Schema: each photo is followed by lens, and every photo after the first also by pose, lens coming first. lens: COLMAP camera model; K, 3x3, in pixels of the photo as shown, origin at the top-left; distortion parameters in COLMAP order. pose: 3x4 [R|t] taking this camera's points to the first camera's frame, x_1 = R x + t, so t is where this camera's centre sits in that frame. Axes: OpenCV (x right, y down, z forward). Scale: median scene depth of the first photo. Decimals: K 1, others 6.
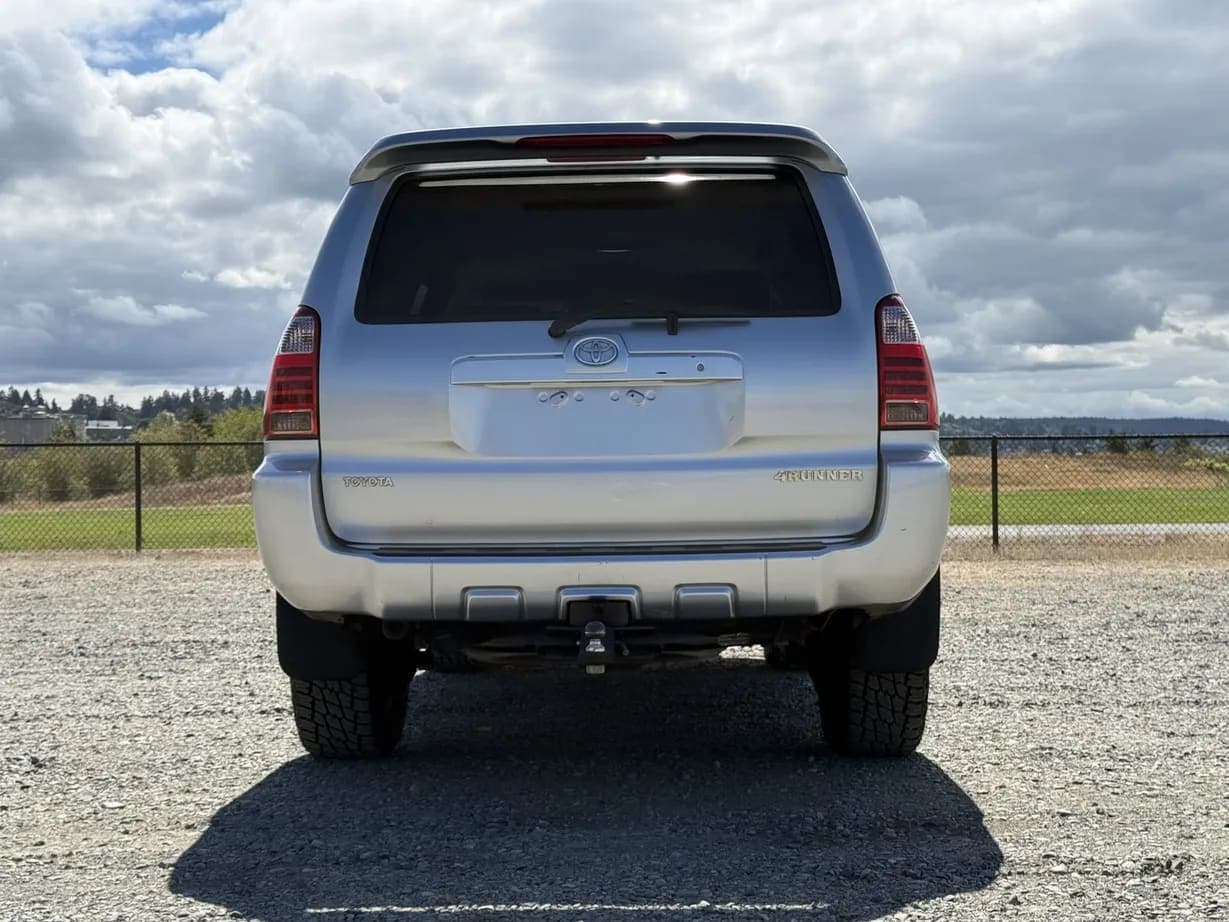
lens RADIAL K [[1756.6, 0, 544.5], [0, 1756.6, 429.2], [0, 0, 1]] dist [0.114288, 0.000000]
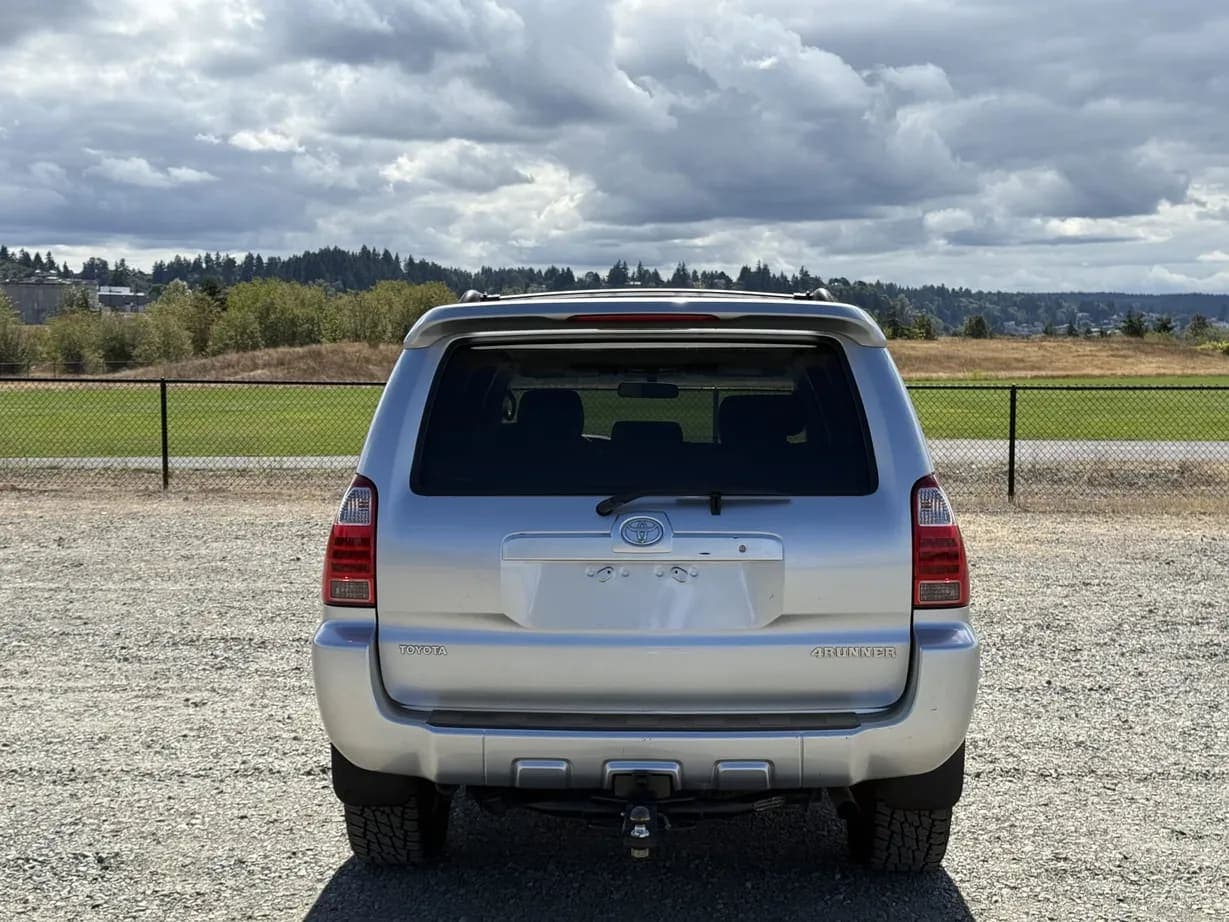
lens RADIAL K [[1756.6, 0, 552.2], [0, 1756.6, 455.8], [0, 0, 1]] dist [0.114288, 0.000000]
pose [[0.999931, 0.011322, -0.003108, -0.014621], [-0.011002, 0.995999, 0.088685, -0.122431], [0.004100, -0.088645, 0.996055, -0.023760]]
